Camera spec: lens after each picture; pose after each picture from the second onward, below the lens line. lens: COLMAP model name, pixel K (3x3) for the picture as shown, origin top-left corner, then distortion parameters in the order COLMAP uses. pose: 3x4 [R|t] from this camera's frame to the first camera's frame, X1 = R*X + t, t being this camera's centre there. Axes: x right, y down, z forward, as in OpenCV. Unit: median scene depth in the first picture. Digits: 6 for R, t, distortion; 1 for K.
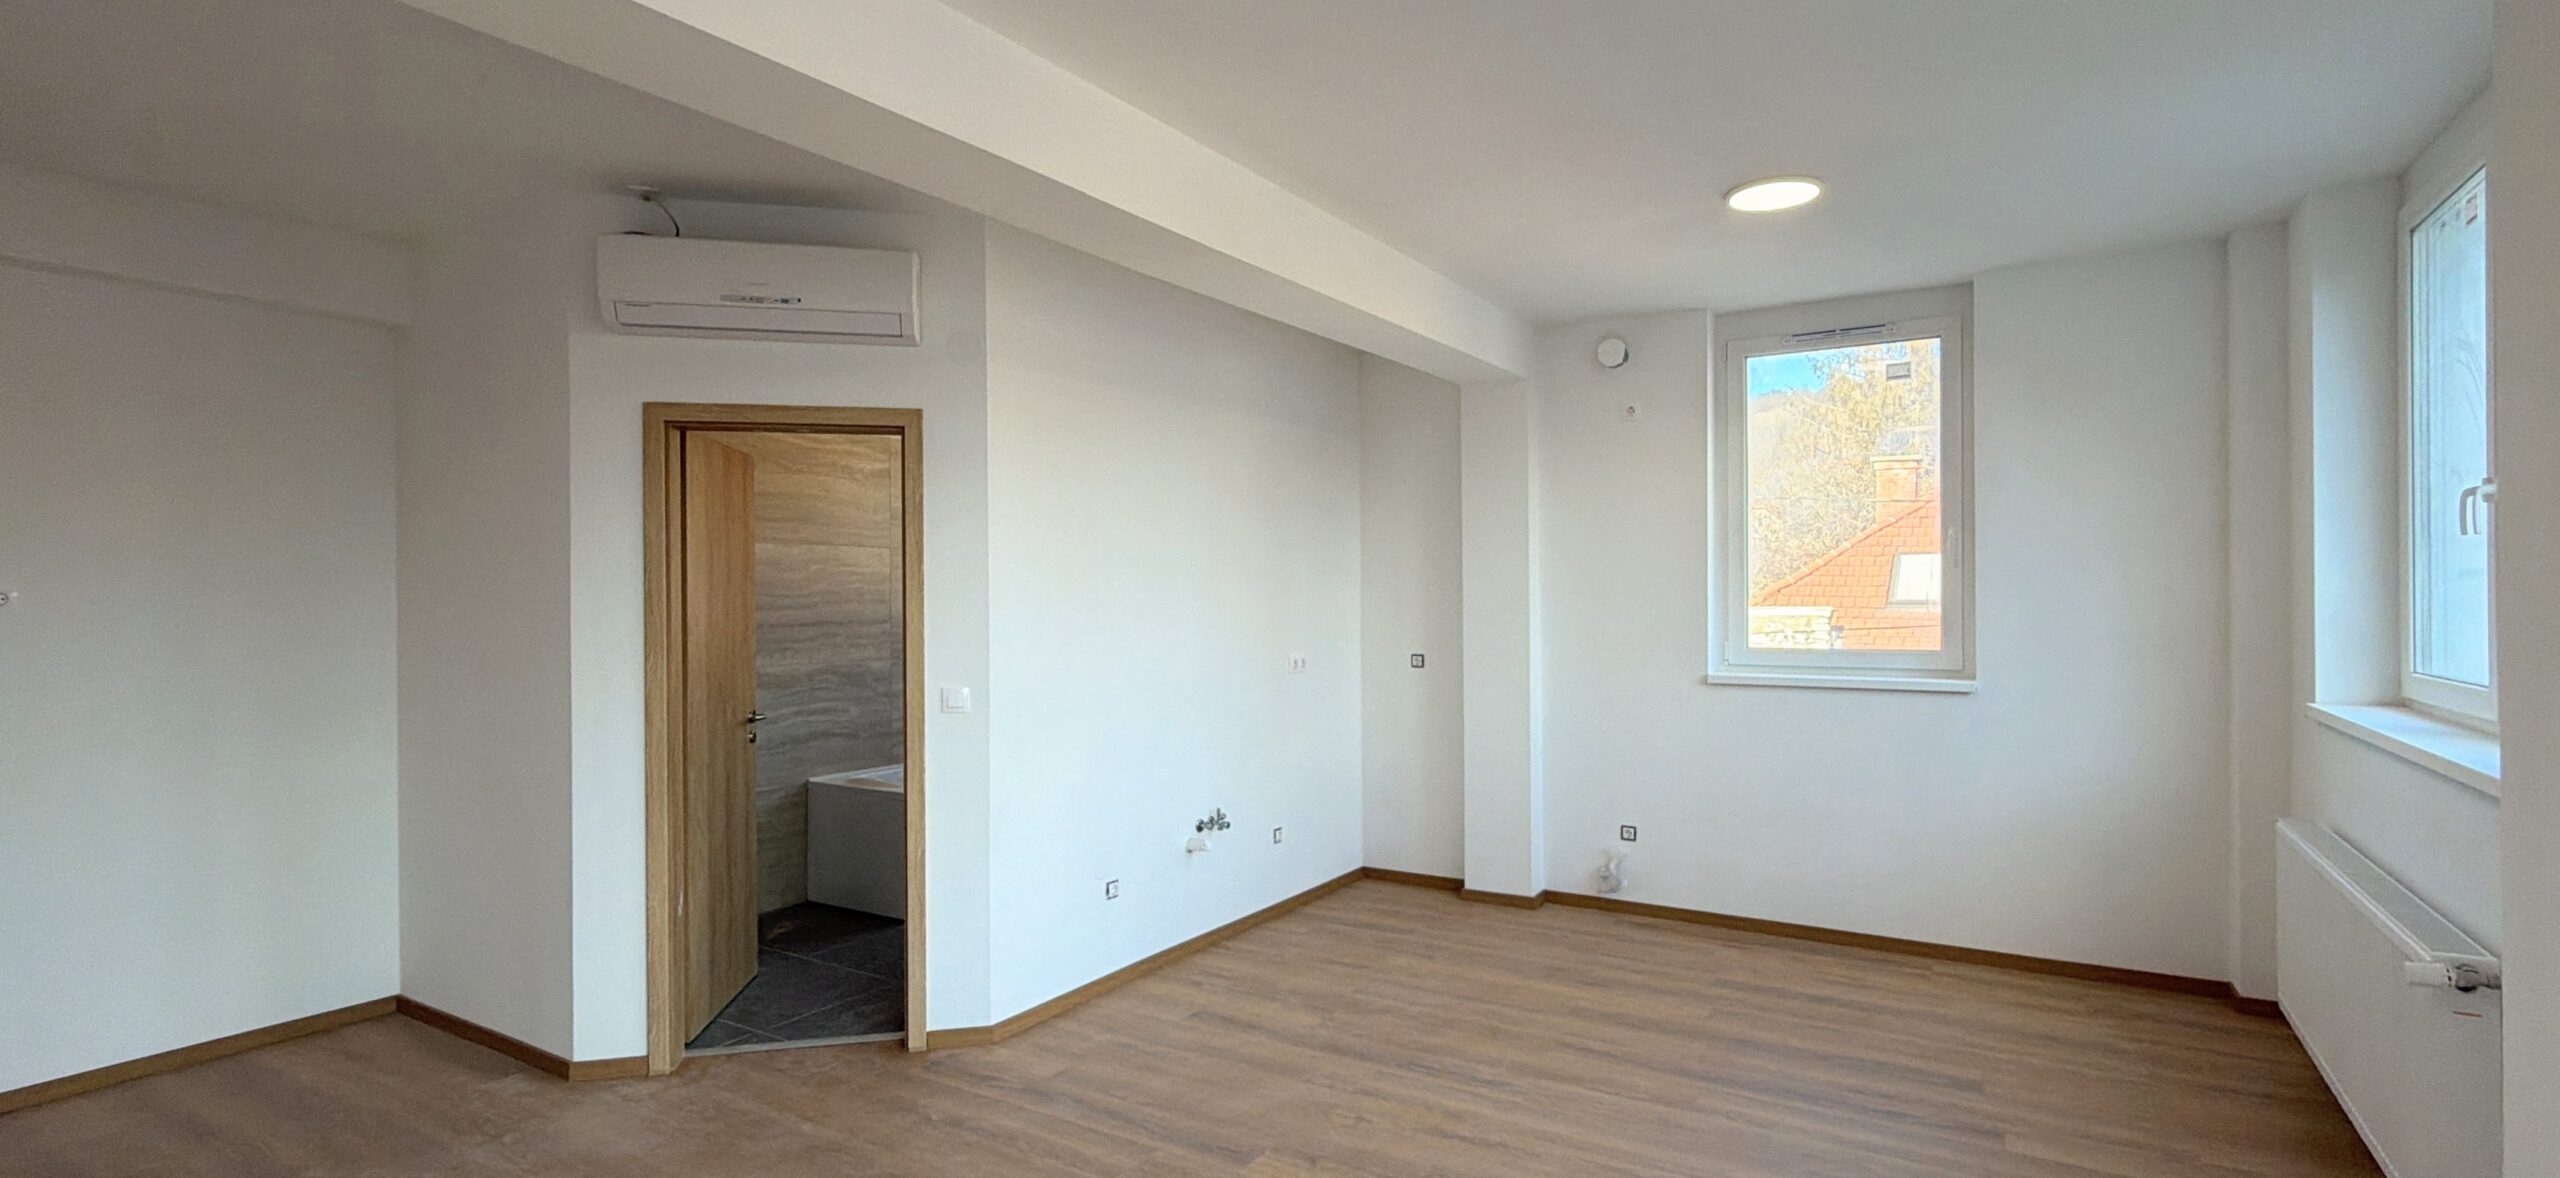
lens RADIAL K [[1174.4, 0, 1280.0], [0, 1174.4, 589.0], [0, 0, 1]] dist [-0.001120, -0.000114]
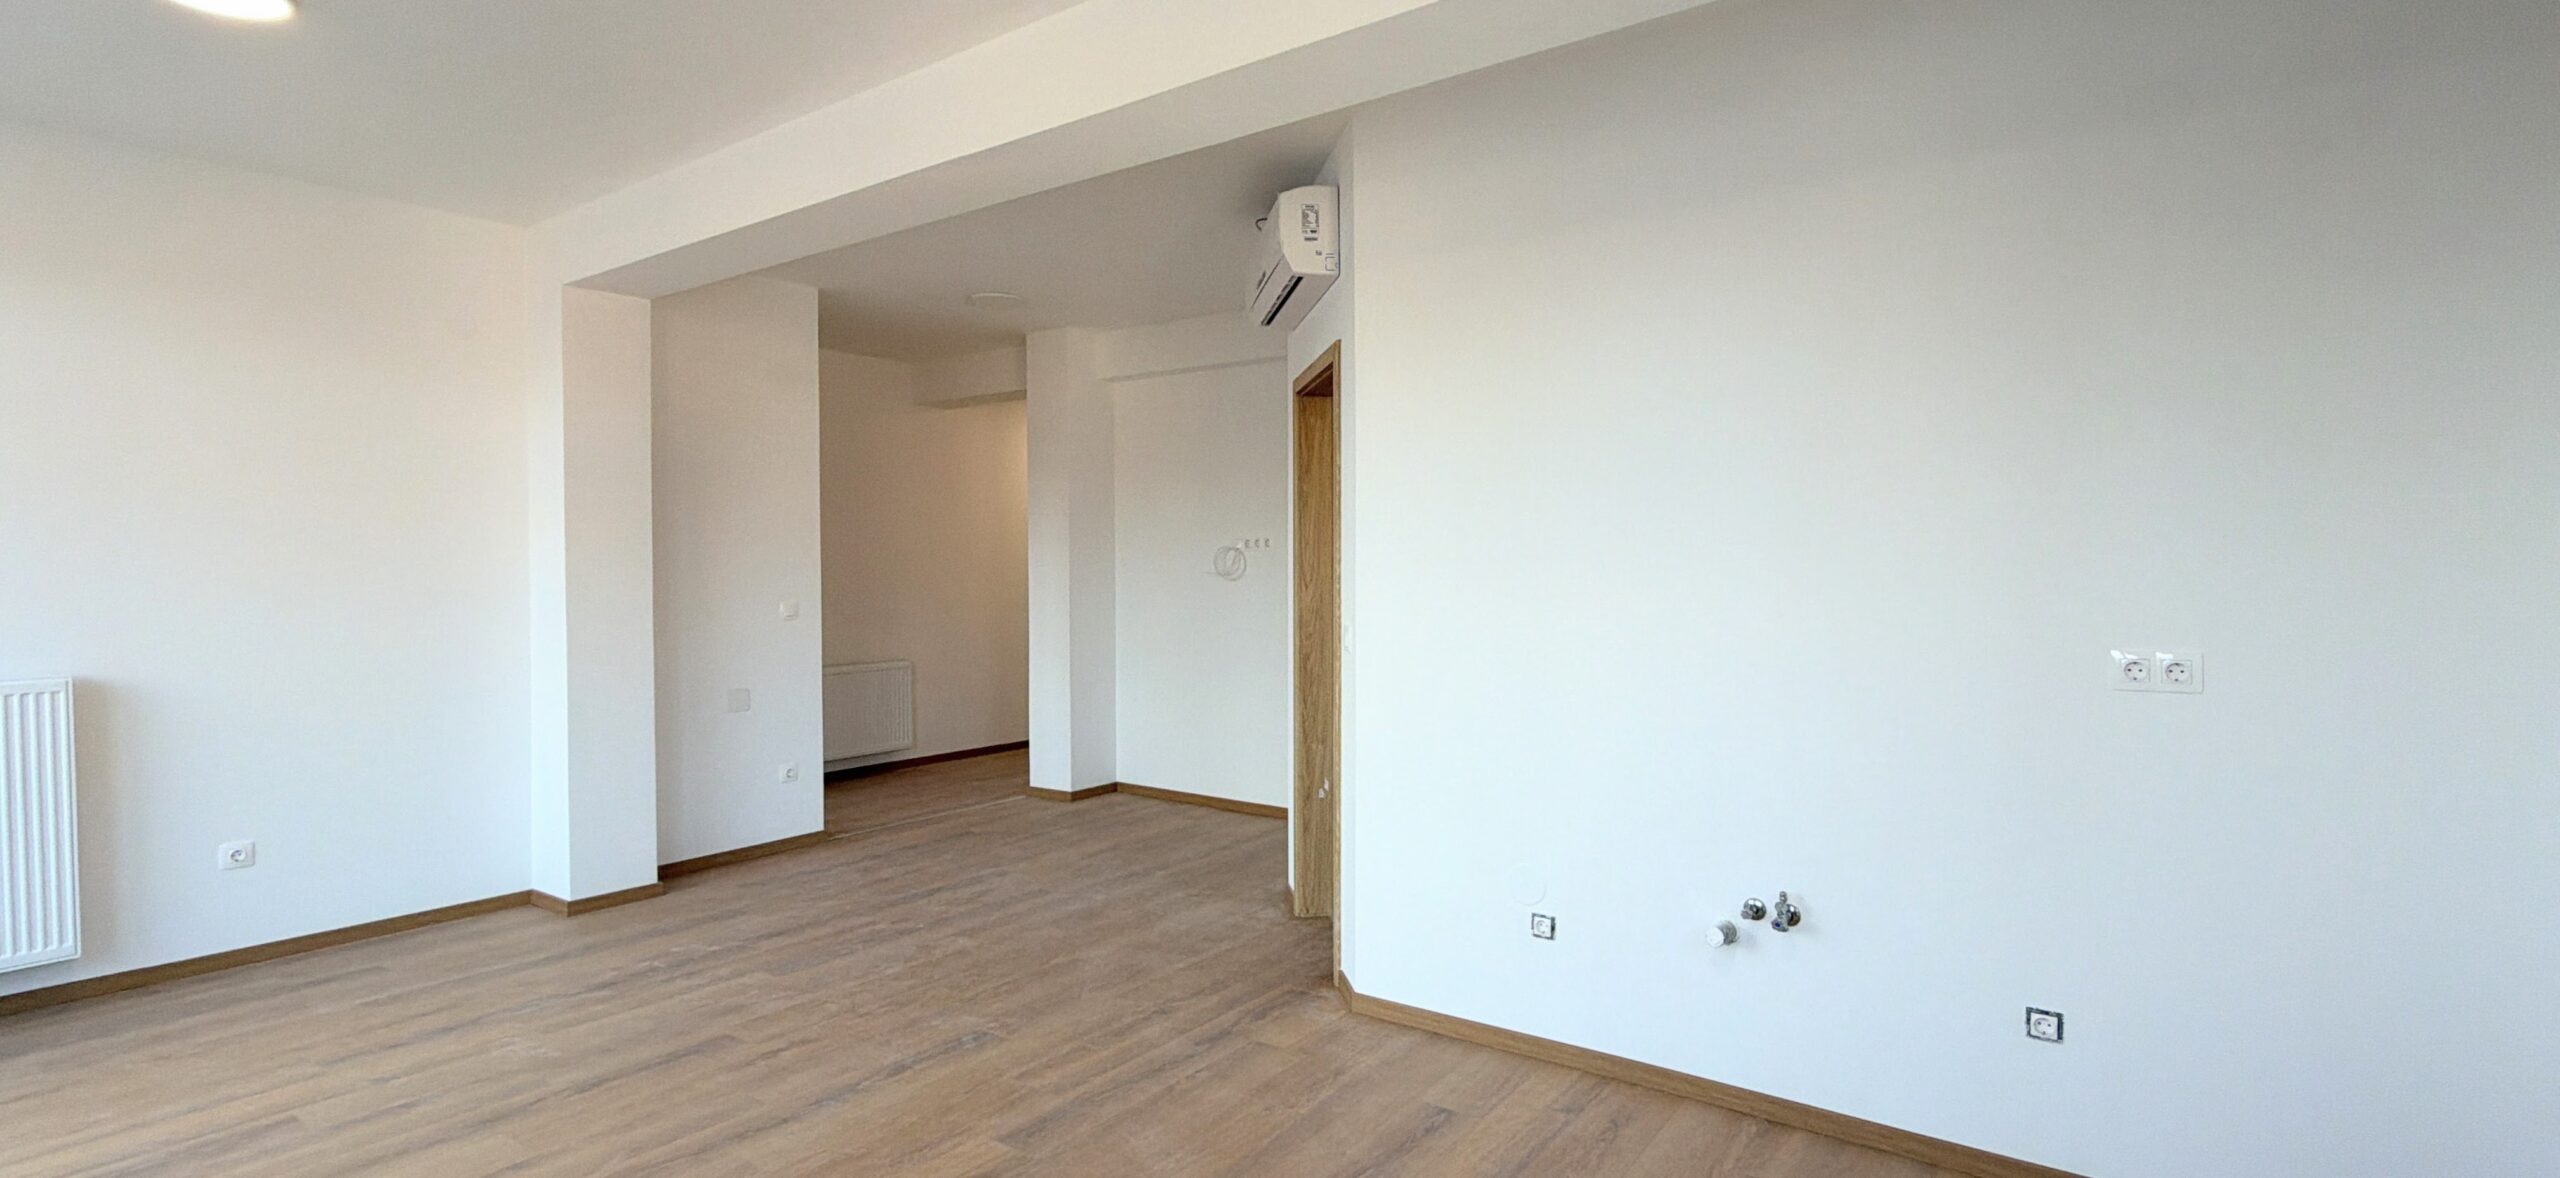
lens RADIAL K [[1174.4, 0, 1280.0], [0, 1174.4, 589.0], [0, 0, 1]] dist [-0.001120, -0.000114]
pose [[-0.076334, 0.025310, -0.996761, 0.707680], [0.003550, 0.999678, 0.025112, 0.035540], [0.997076, -0.001622, -0.076399, 1.075507]]
